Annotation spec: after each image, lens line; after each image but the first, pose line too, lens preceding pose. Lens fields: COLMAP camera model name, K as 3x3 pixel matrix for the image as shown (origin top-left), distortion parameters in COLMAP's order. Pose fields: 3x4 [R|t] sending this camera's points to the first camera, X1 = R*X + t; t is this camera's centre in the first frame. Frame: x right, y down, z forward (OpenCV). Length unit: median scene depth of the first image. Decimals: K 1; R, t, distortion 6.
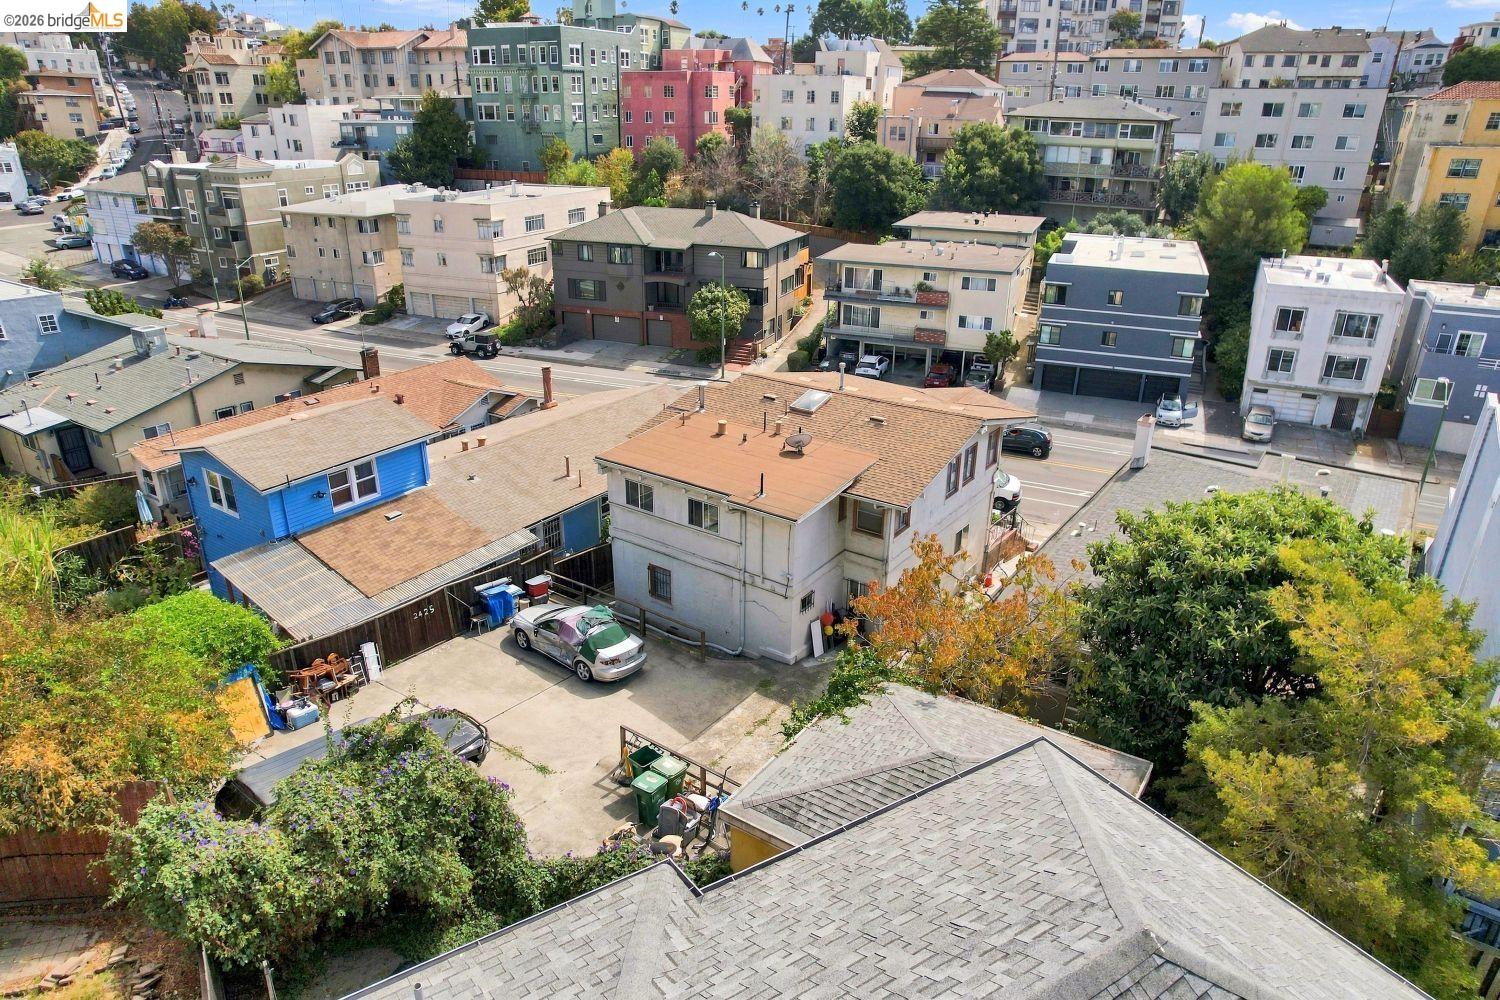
lens RADIAL K [[975.5, 0, 750.0], [0, 975.5, 500.0], [0, 0, 1]] dist [-0.068335, 0.091124]
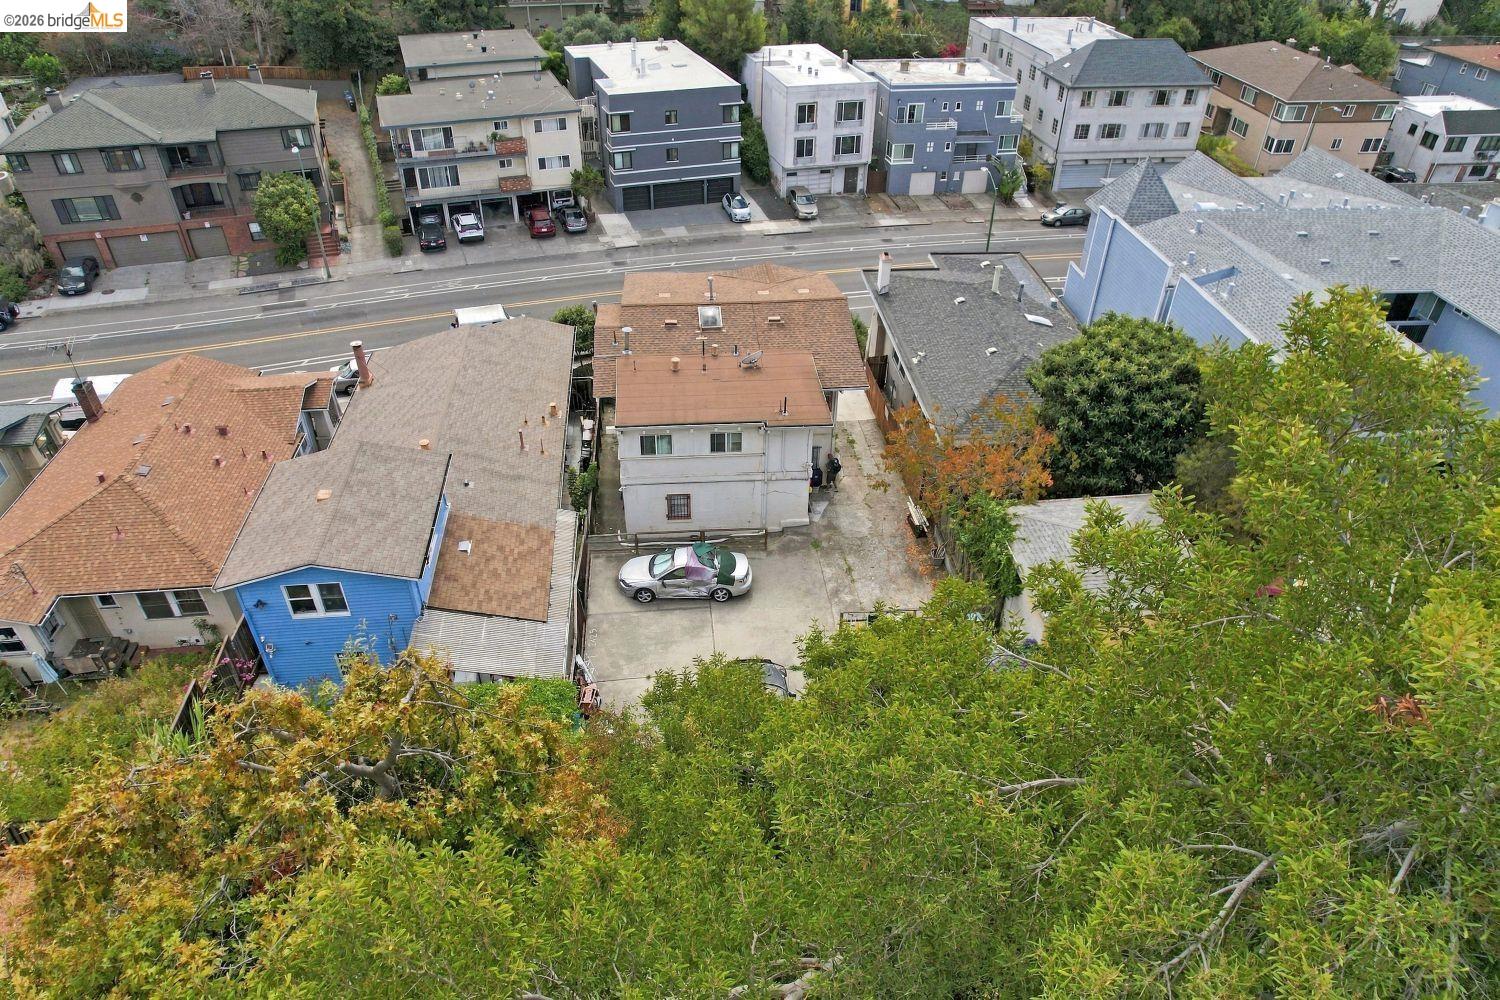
lens RADIAL K [[948.8, 0, 750.0], [0, 948.8, 500.0], [0, 0, 1]] dist [-0.000189, 0.001533]
pose [[0.771547, -0.385289, 0.506229, -0.304898], [0.252329, 0.915811, 0.312443, -0.131577], [-0.583991, -0.113328, 0.803811, 0.004579]]
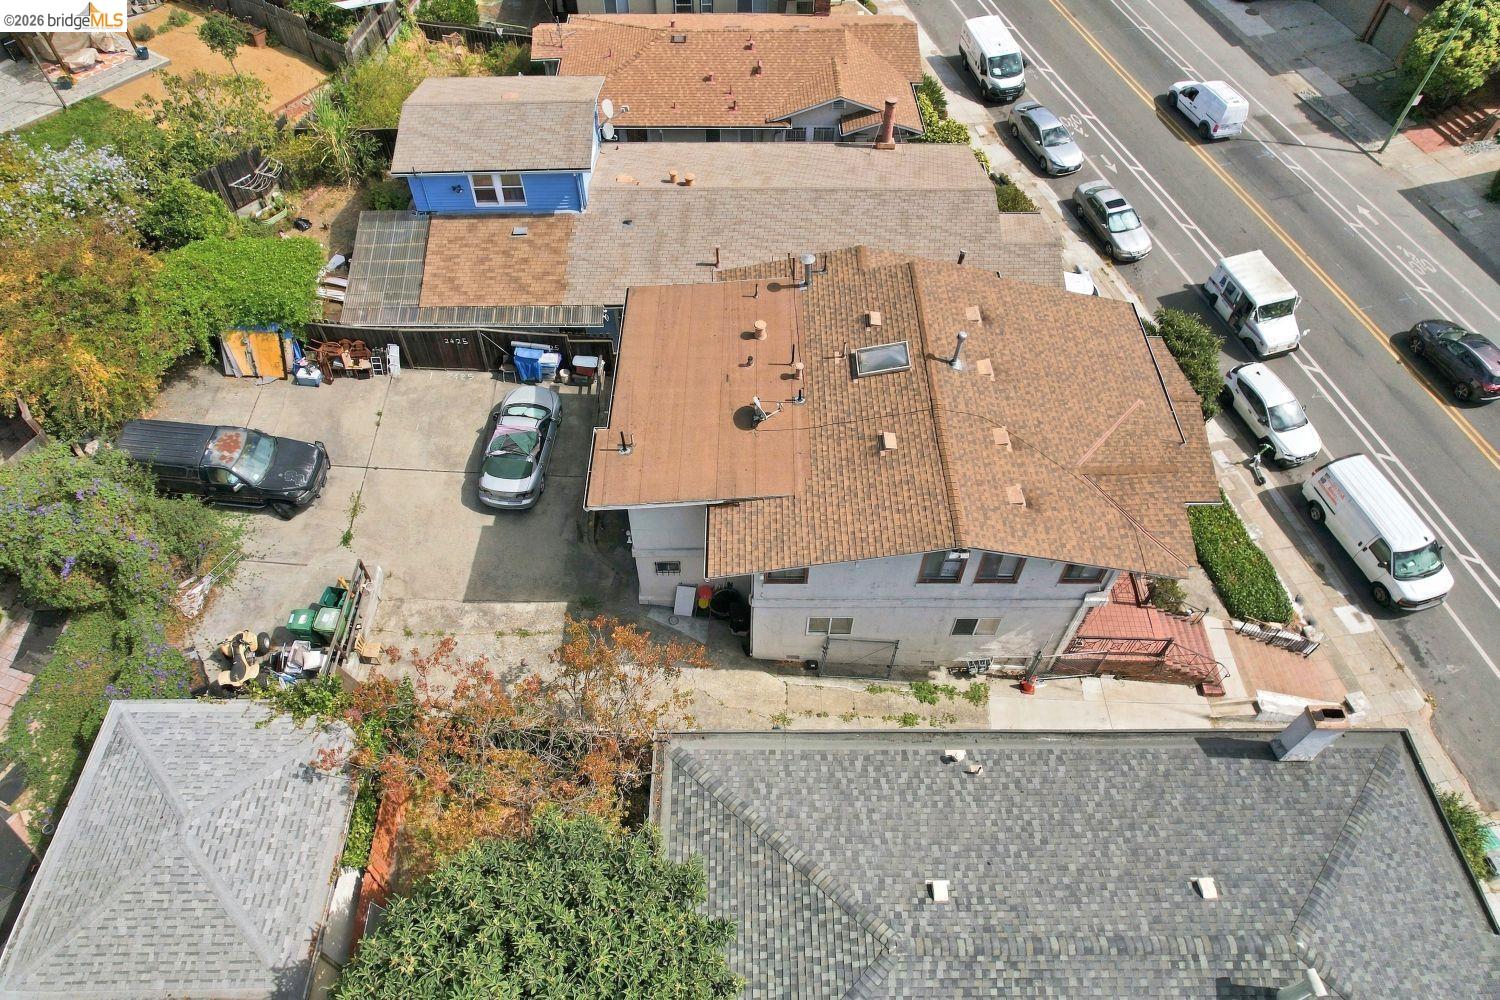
lens RADIAL K [[948.8, 0, 750.0], [0, 948.8, 500.0], [0, 0, 1]] dist [-0.000189, 0.001533]
pose [[0.580953, 0.642498, -0.499690, 0.226331], [-0.313528, 0.743190, 0.591074, -0.217341], [0.751129, -0.186719, 0.633200, 0.234977]]
